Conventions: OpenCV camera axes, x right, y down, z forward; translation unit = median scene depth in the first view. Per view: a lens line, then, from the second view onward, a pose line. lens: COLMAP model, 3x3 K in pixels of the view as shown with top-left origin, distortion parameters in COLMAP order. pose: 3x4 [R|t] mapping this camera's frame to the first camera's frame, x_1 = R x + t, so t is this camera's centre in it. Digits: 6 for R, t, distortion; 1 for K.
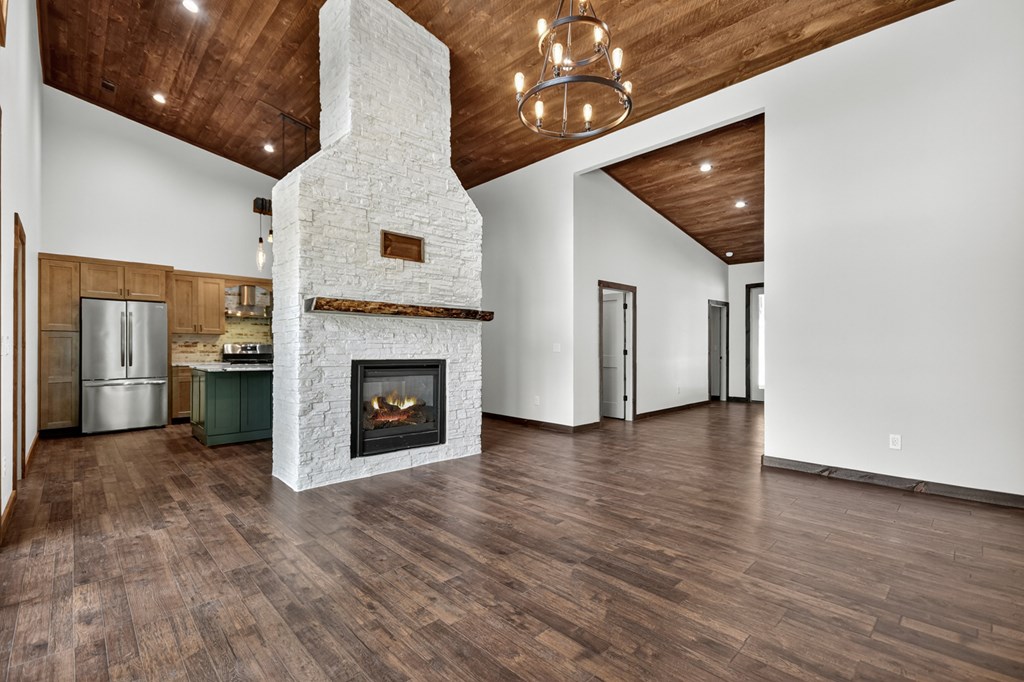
lens RADIAL K [[460.5, 0, 510.8], [0, 460.5, 351.4], [0, 0, 1]] dist [0.010184, -0.010701]
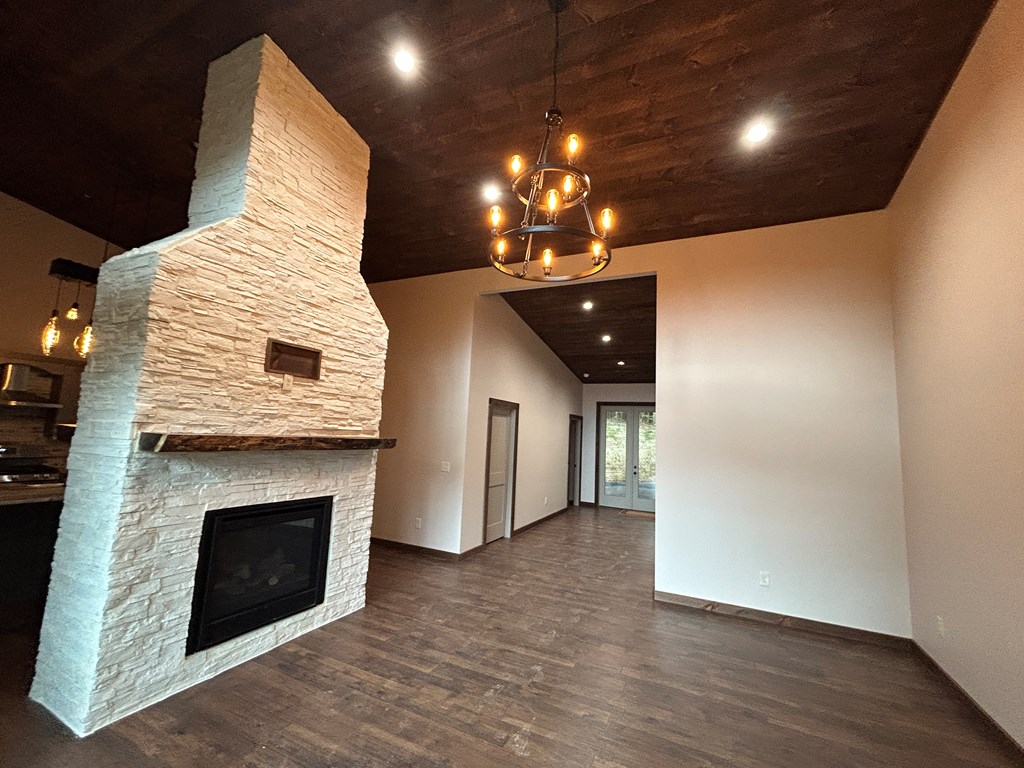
lens RADIAL K [[430.4, 0, 516.2], [0, 430.4, 383.4], [0, 0, 1]] dist [-0.000081, -0.000186]
pose [[0.931165, 0.084082, 0.354771, -0.131594], [-0.042190, 0.991358, -0.124217, -0.104660], [-0.362150, 0.100699, 0.926665, 0.157762]]
